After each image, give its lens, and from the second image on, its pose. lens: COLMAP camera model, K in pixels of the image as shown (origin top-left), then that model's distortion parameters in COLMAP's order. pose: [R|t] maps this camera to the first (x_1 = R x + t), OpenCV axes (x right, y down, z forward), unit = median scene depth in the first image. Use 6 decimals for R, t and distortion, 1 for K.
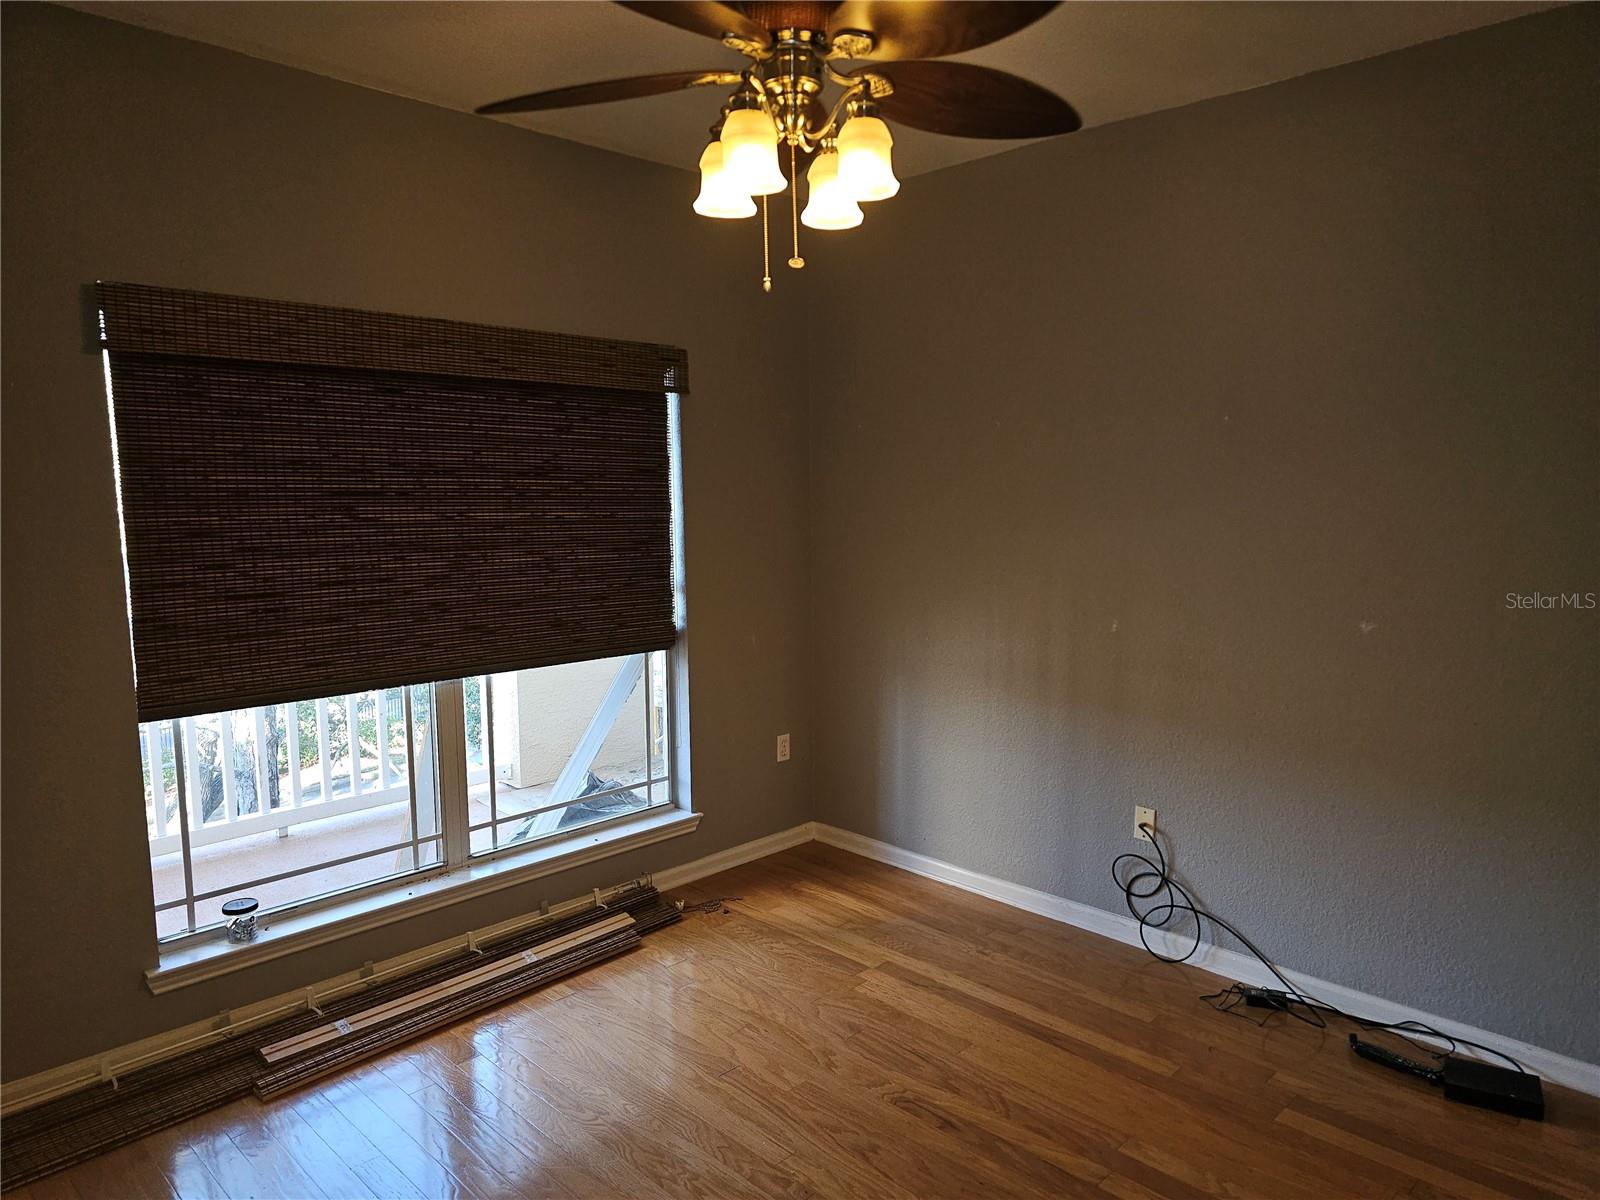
lens RADIAL K [[1062.3, 0, 803.5], [0, 1062.3, 606.1], [0, 0, 1]] dist [0.066914, -0.063229]
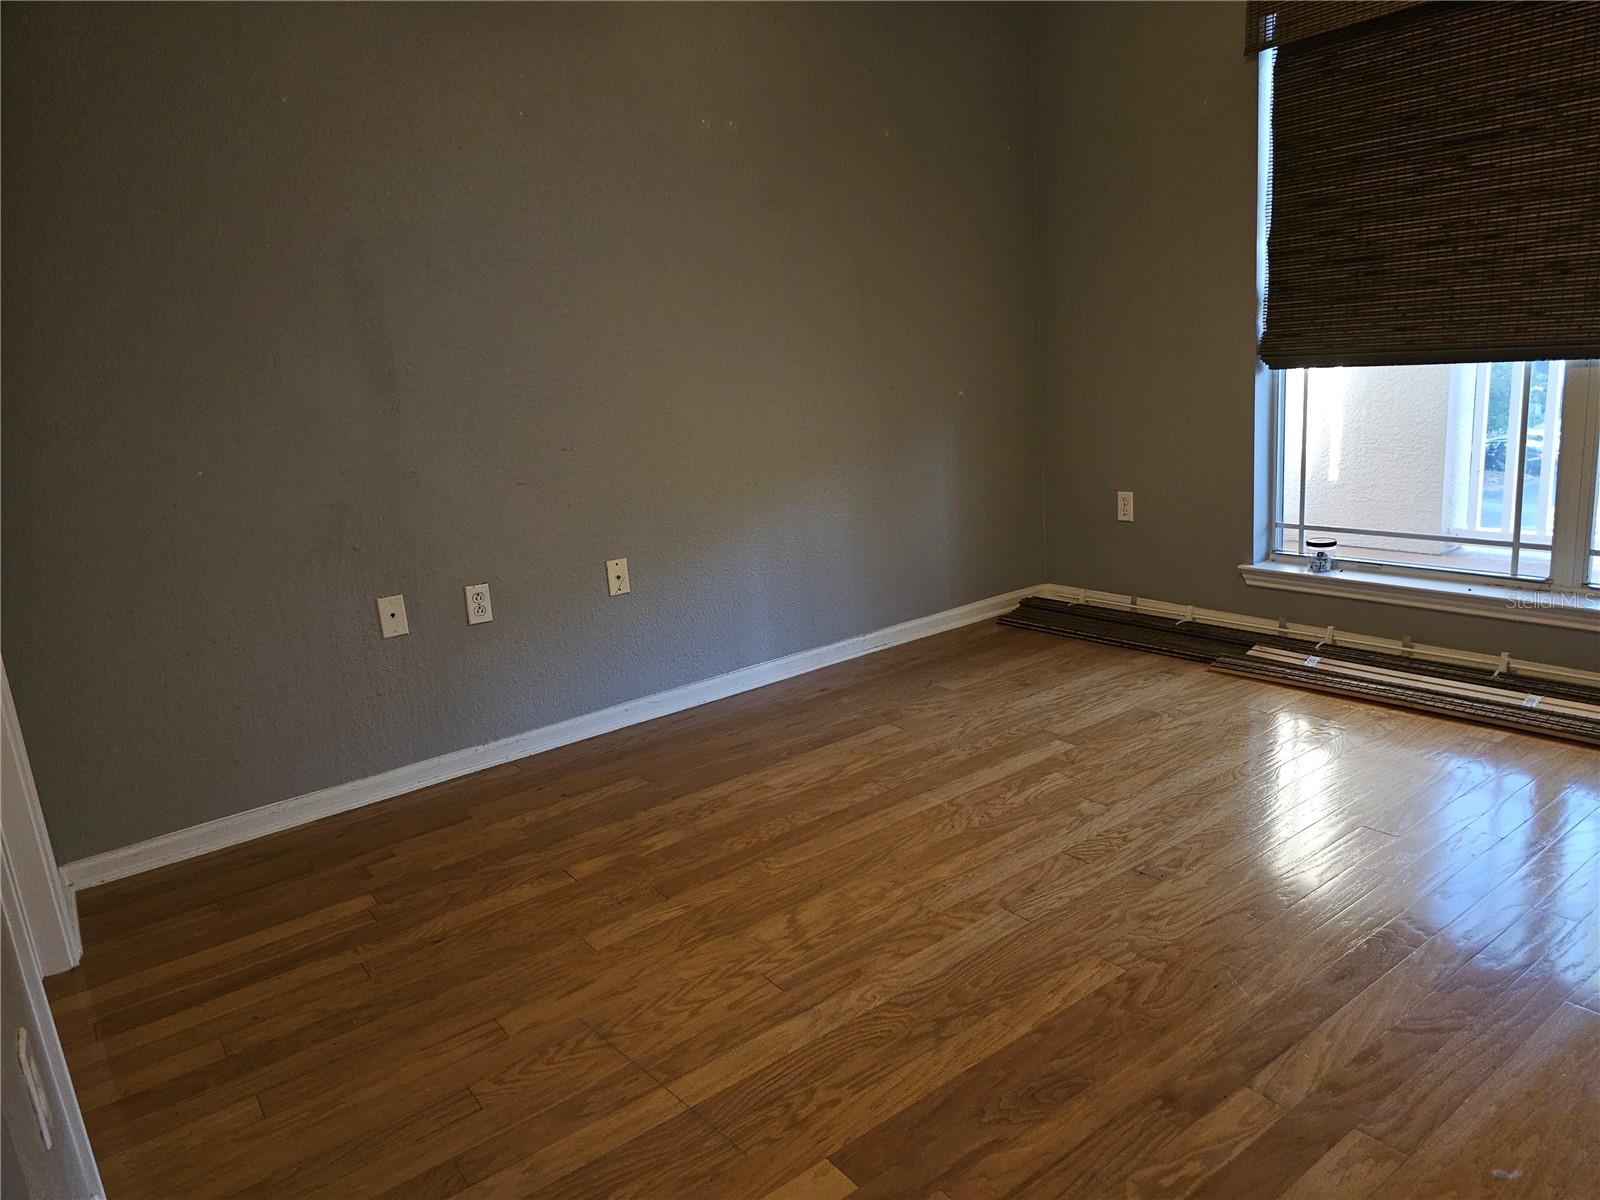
lens RADIAL K [[1062.3, 0, 803.5], [0, 1062.3, 606.1], [0, 0, 1]] dist [0.066914, -0.063229]
pose [[-0.160787, 0.251427, -0.954427, 0.670032], [-0.029533, 0.965350, 0.259280, 0.059167], [0.986547, 0.069876, -0.147790, 0.607755]]
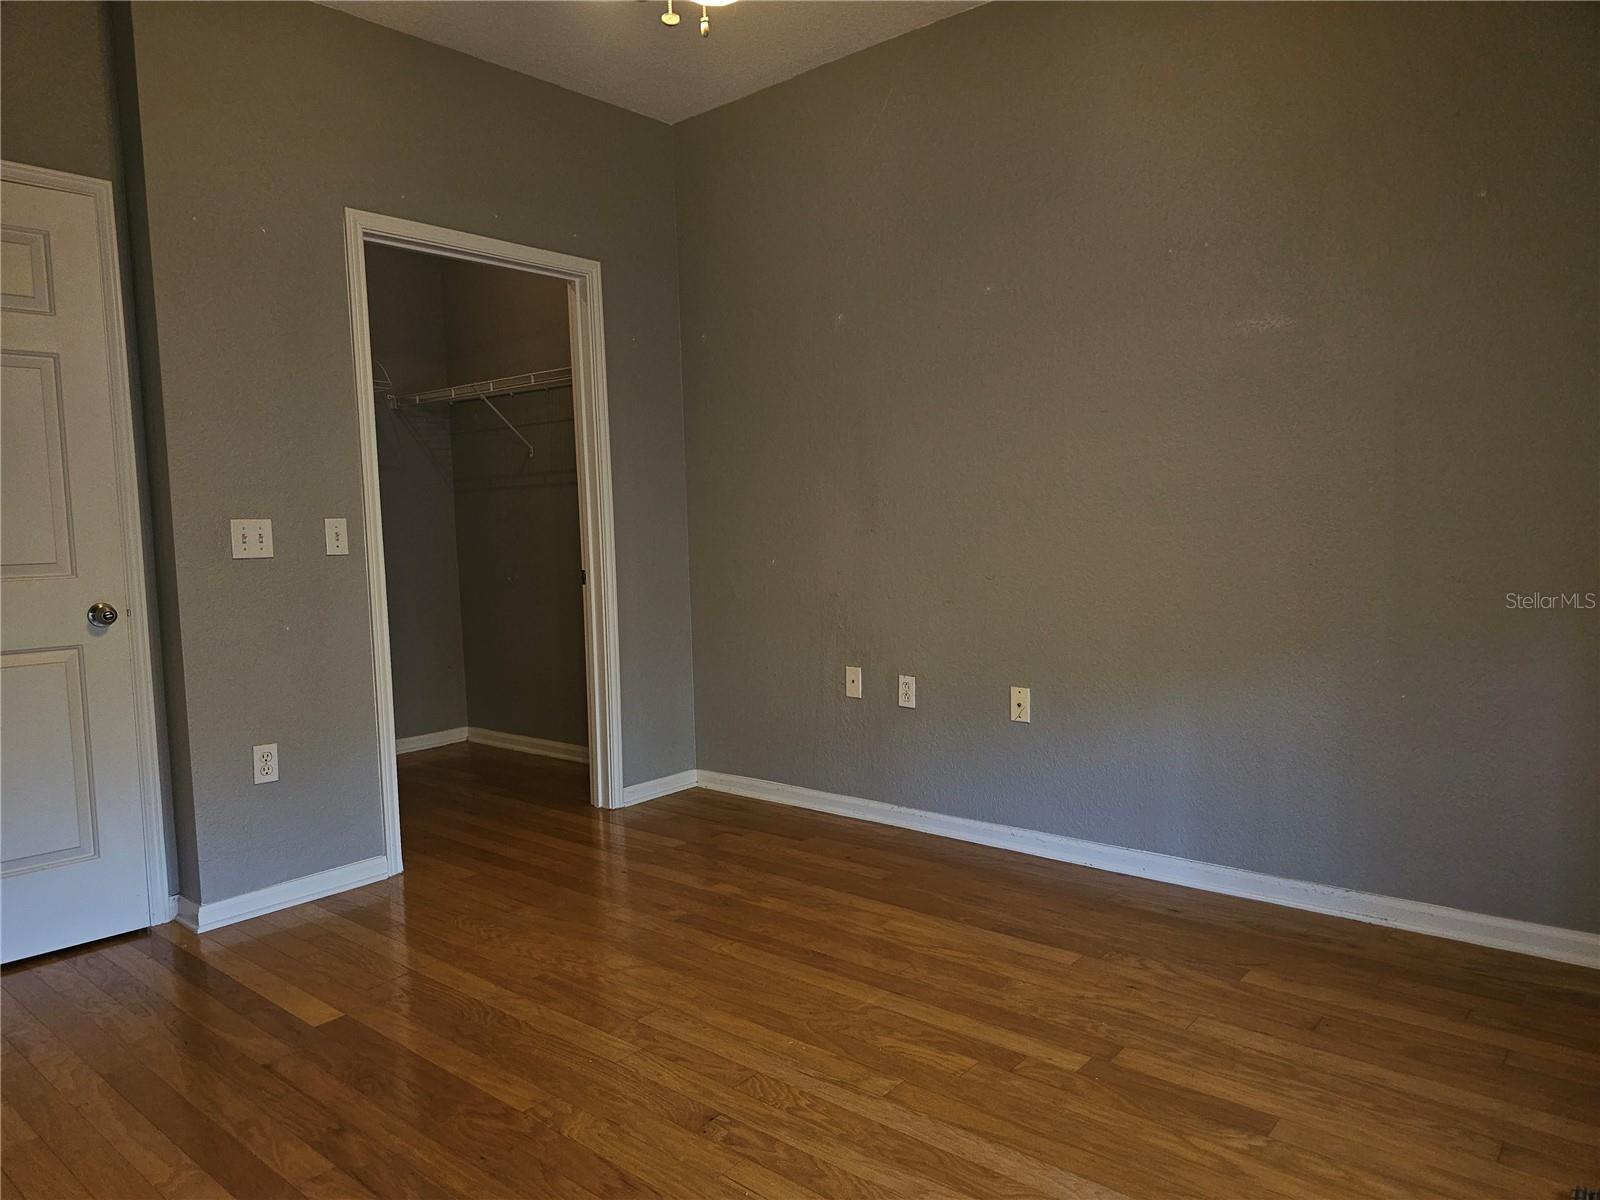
lens RADIAL K [[1062.3, 0, 803.5], [0, 1062.3, 606.1], [0, 0, 1]] dist [0.066914, -0.063229]
pose [[-0.995708, 0.042101, -0.082414, -0.016951], [0.024667, 0.979048, 0.202130, -0.015417], [0.089197, 0.199230, -0.975885, 1.301668]]
